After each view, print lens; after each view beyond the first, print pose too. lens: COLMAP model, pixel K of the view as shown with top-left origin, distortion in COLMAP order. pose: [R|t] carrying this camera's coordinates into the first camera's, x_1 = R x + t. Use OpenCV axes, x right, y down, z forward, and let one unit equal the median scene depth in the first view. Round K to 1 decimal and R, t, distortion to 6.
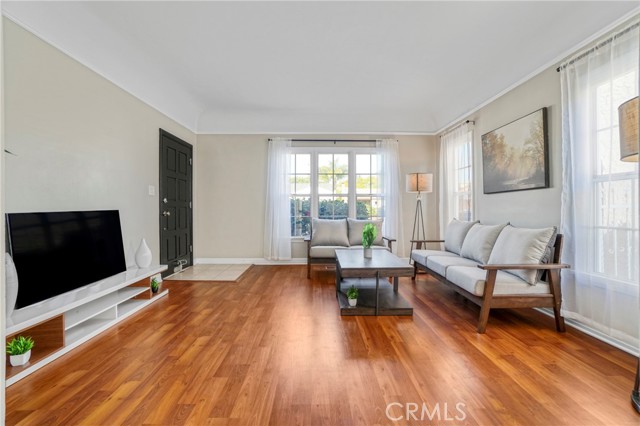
lens RADIAL K [[299.2, 0, 314.2], [0, 299.2, 201.9], [0, 0, 1]] dist [-0.013434, 0.001778]
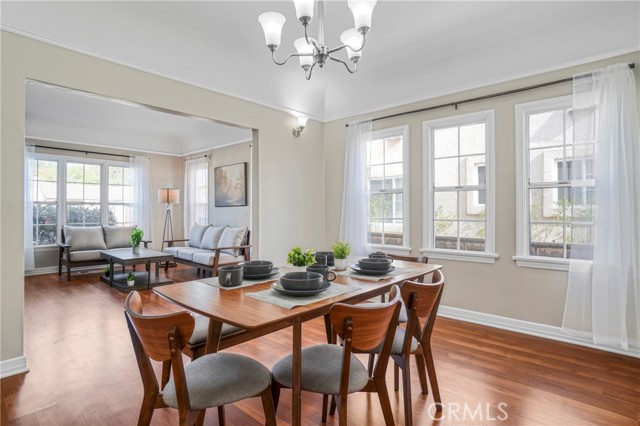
lens RADIAL K [[339.0, 0, 323.2], [0, 339.0, 215.0], [0, 0, 1]] dist [-0.014183, 0.001168]
pose [[0.682876, -0.004353, 0.730521, -0.327782], [-0.018944, 0.999540, 0.023664, -0.037529], [-0.730288, -0.029998, 0.682480, -0.606345]]
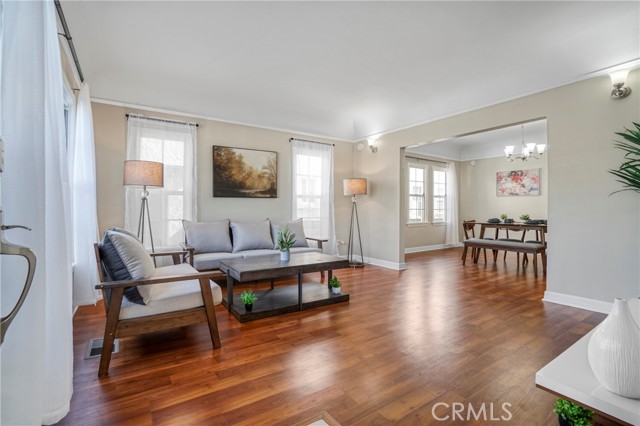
lens RADIAL K [[299.2, 0, 313.4], [0, 299.2, 208.0], [0, 0, 1]] dist [-0.013434, 0.001778]
pose [[-0.537849, 0.009472, 0.842988, -0.634080], [-0.017215, 0.999605, -0.022215, 0.037123], [-0.842865, -0.026460, -0.537474, 1.341543]]
